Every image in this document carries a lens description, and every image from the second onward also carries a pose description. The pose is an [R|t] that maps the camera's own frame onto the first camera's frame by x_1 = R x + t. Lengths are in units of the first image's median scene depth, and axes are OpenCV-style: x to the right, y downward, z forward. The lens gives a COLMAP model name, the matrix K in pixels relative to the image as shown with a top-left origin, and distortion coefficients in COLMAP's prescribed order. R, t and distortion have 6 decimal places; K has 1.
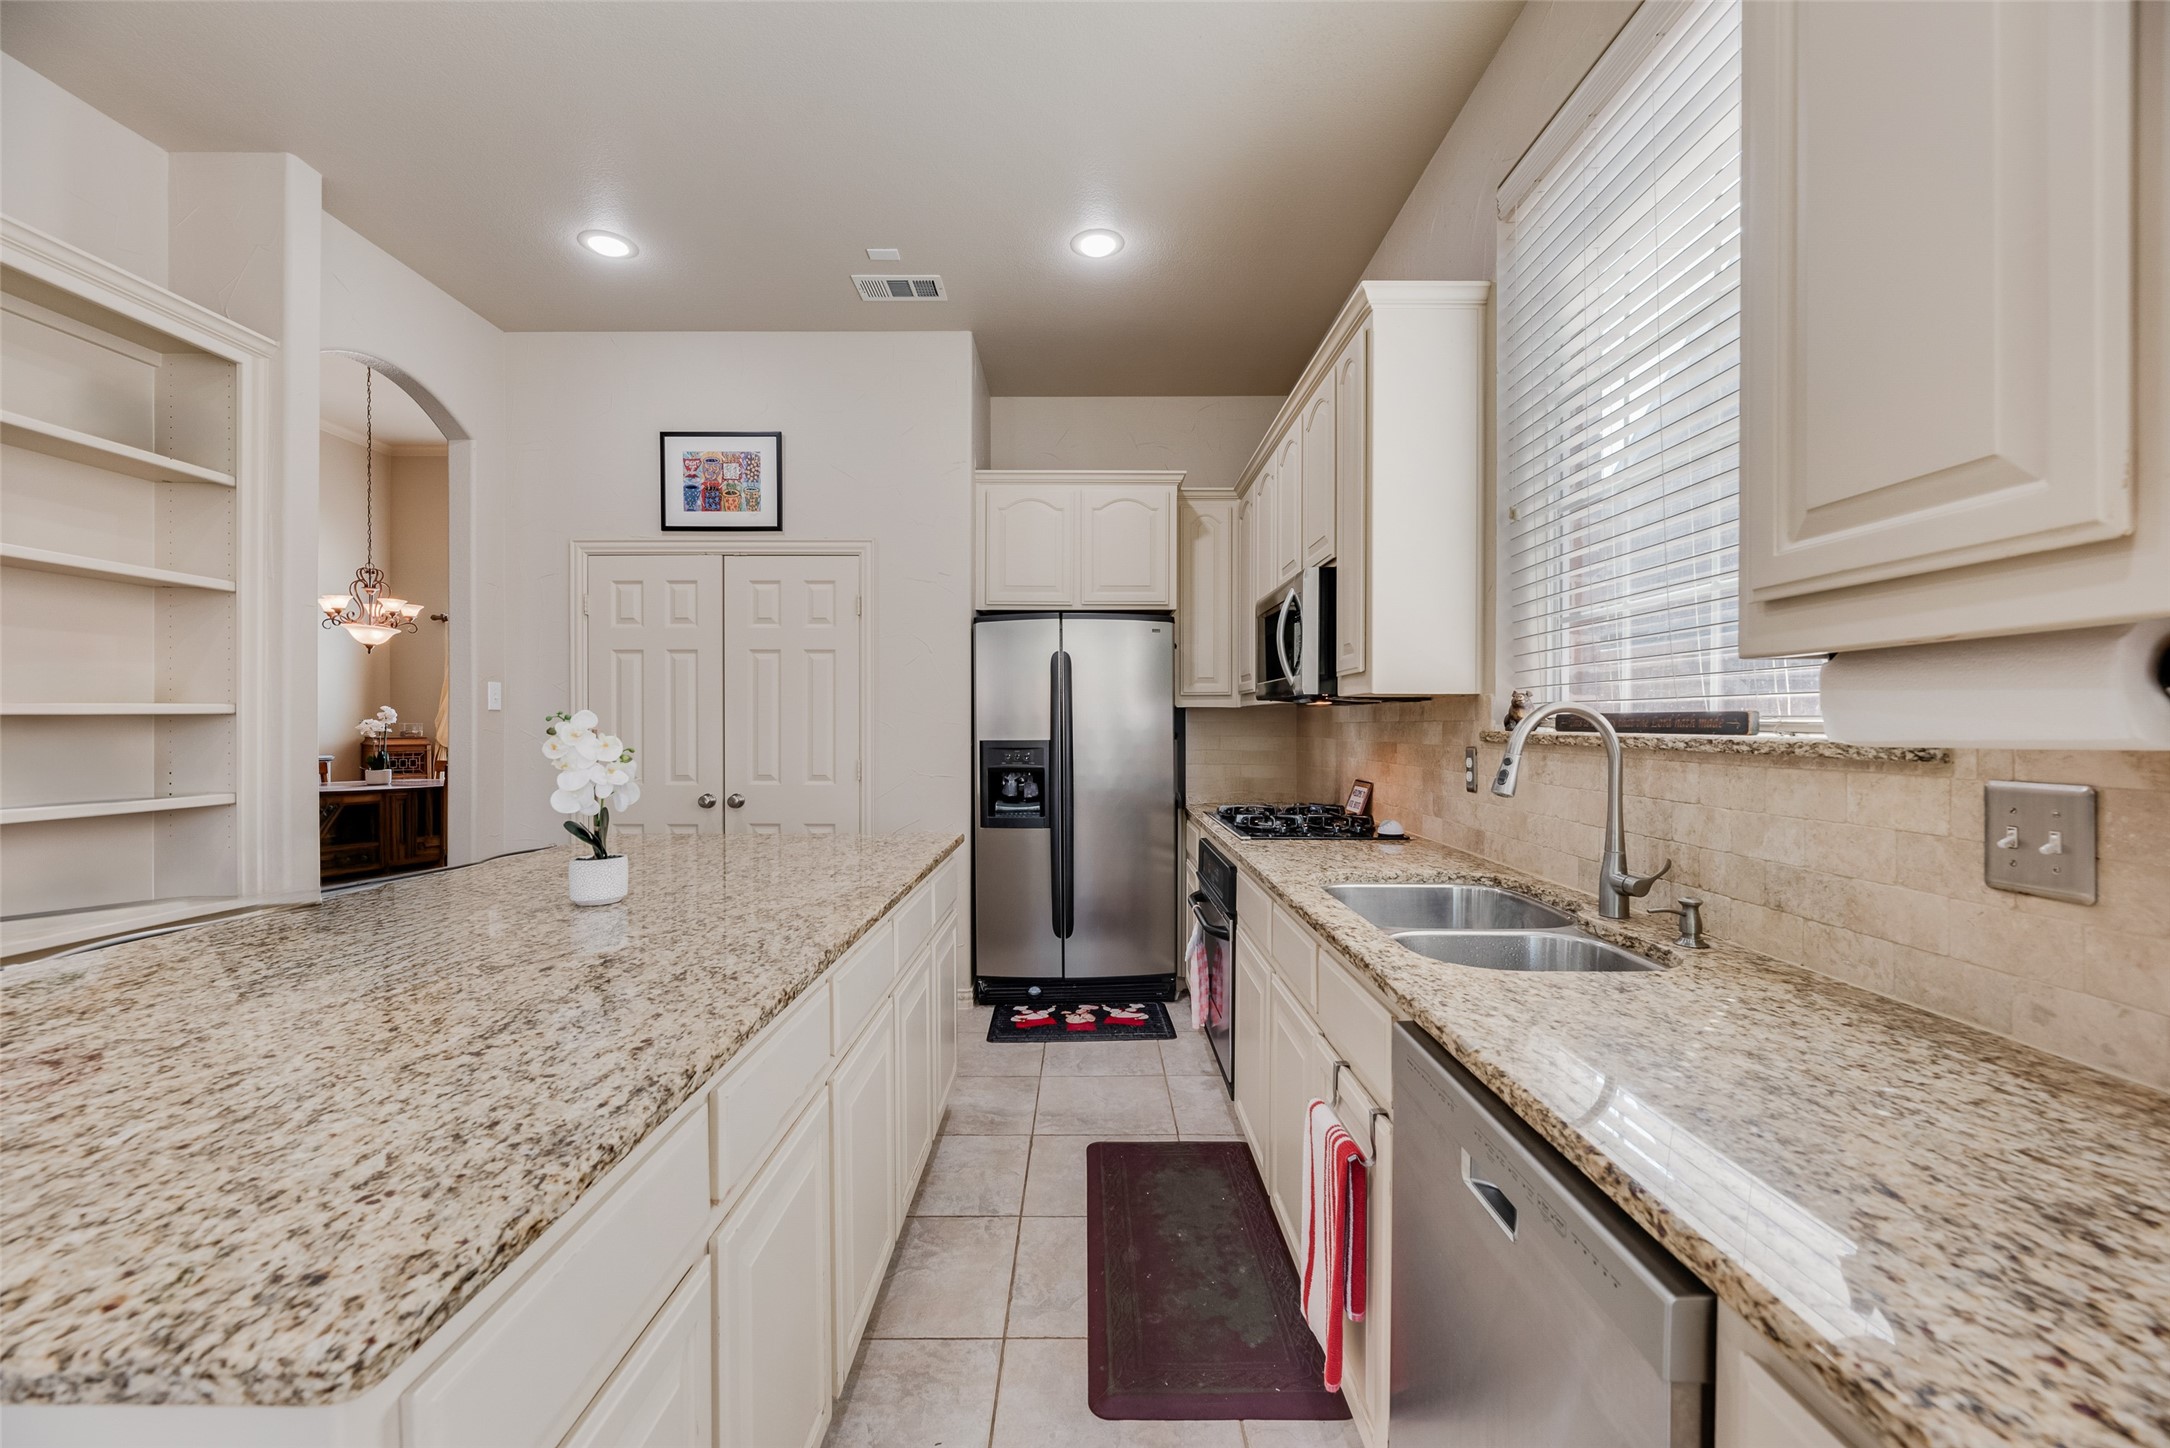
lens RADIAL K [[879.7, 0, 1088.3], [0, 879.7, 719.9], [0, 0, 1]] dist [-0.001723, 0.000055]
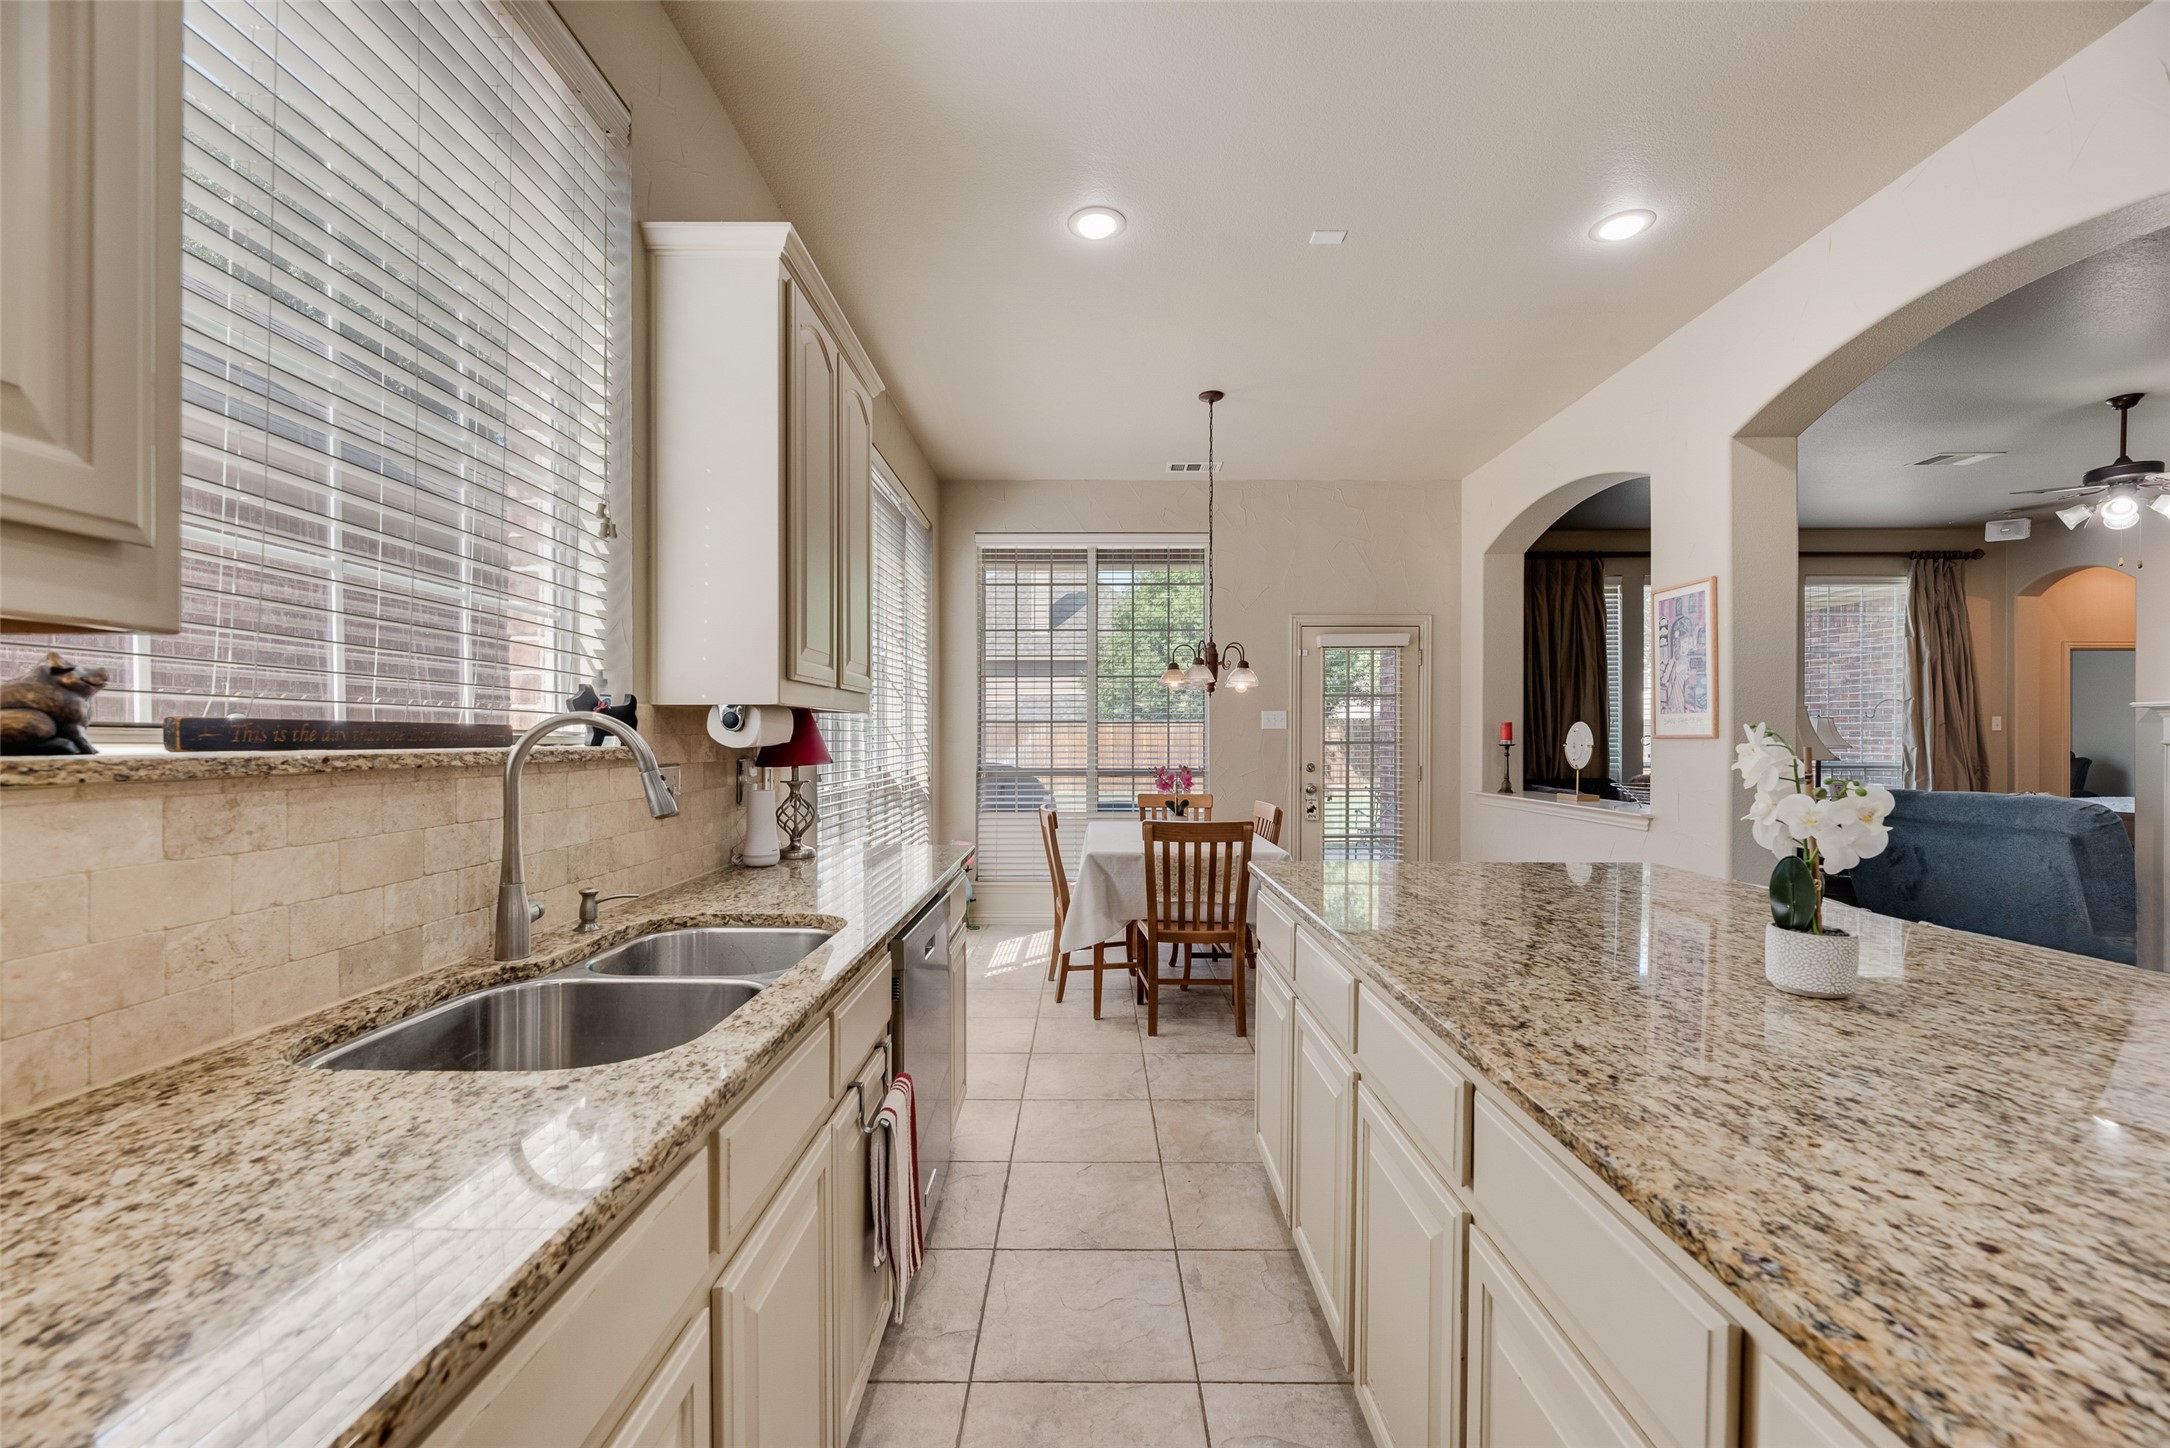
lens RADIAL K [[844.5, 0, 1085.0], [0, 844.5, 724.0], [0, 0, 1]] dist [0.002352, -0.003341]
pose [[-0.999989, -0.002491, 0.004028, 0.012518], [-0.002570, 0.999804, -0.019629, 0.002885], [-0.003978, -0.019639, -0.999799, 0.787014]]
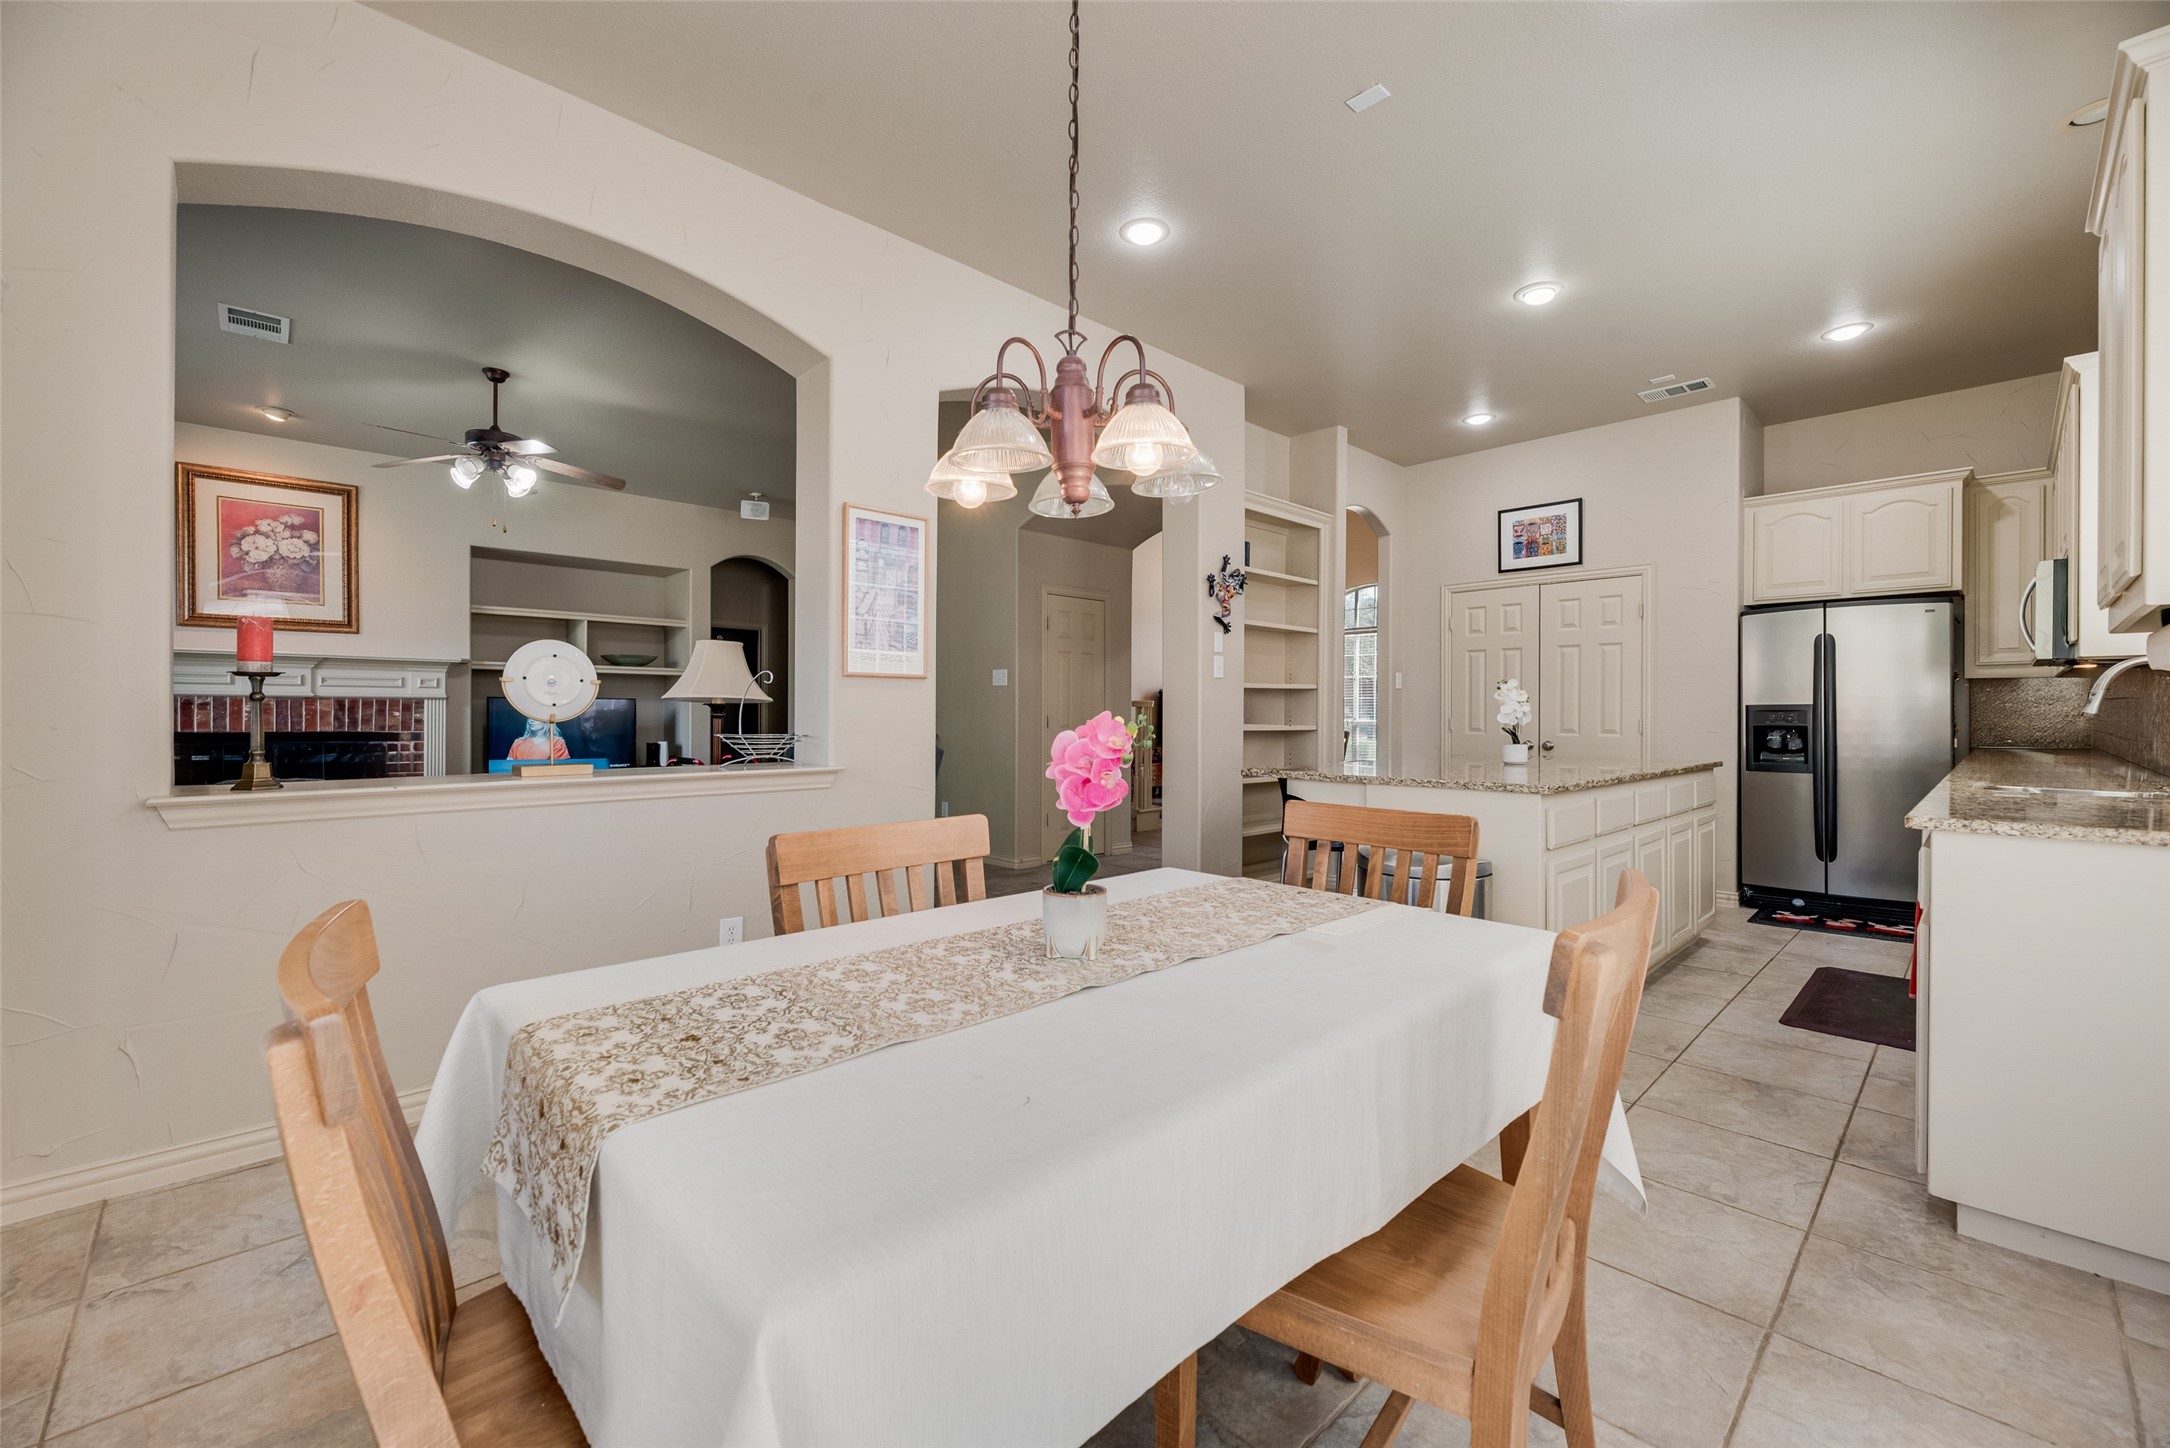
lens RADIAL K [[879.7, 0, 1088.3], [0, 879.7, 719.9], [0, 0, 1]] dist [-0.001723, 0.000055]
pose [[0.692822, 0.005645, -0.721086, 0.145416], [0.000873, 0.999962, 0.008667, 0.033888], [0.721108, -0.006634, 0.692791, -0.630013]]
